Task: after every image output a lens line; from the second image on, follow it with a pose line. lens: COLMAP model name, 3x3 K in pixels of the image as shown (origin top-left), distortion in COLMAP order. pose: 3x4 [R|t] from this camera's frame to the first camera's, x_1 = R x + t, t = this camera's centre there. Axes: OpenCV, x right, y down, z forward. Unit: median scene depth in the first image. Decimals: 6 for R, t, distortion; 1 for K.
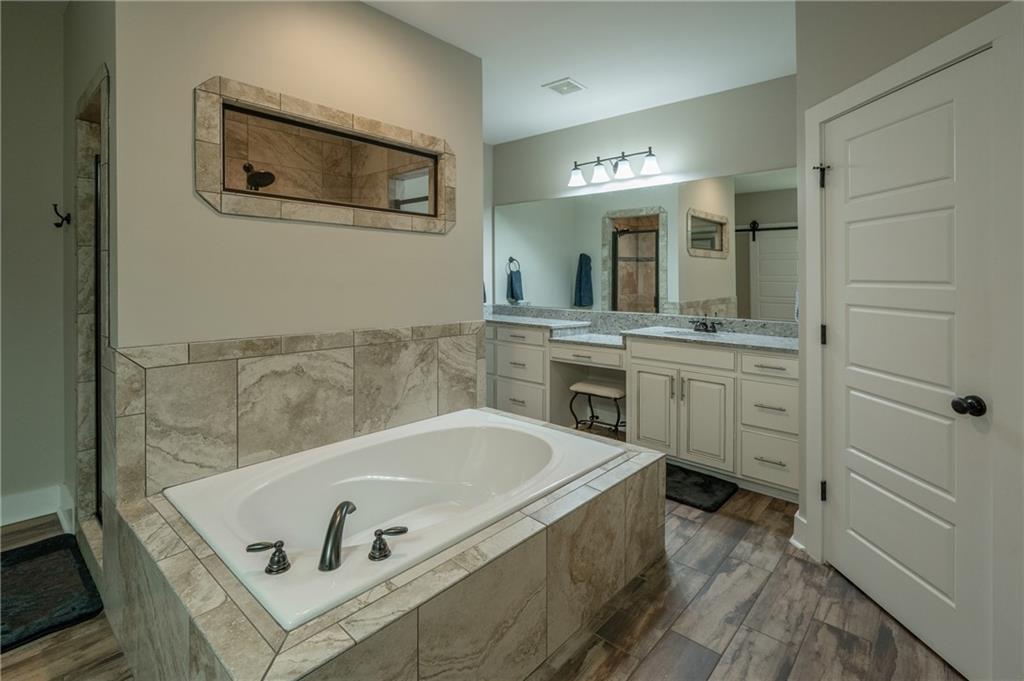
lens RADIAL K [[473.6, 0, 498.5], [0, 473.6, 275.6], [0, 0, 1]] dist [0.001048, -0.000260]
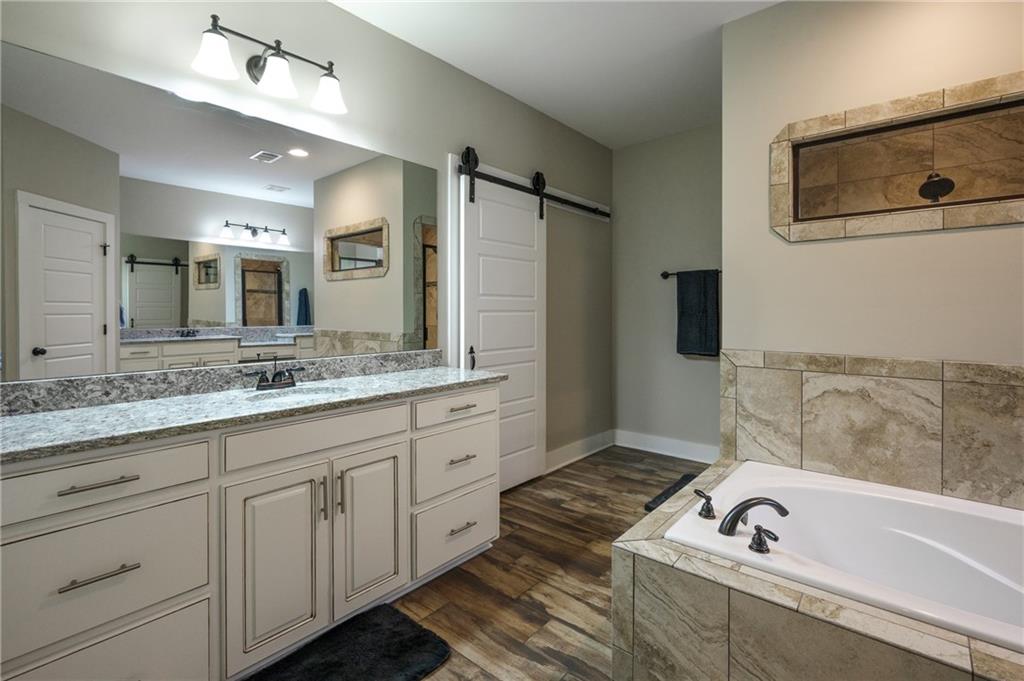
lens RADIAL K [[473.6, 0, 498.7], [0, 473.6, 317.0], [0, 0, 1]] dist [0.001048, -0.000260]
pose [[0.003640, 0.006490, -0.999972, 0.551599], [-0.000980, 0.999978, 0.006486, 0.042447], [0.999993, 0.000956, 0.003646, 0.280572]]
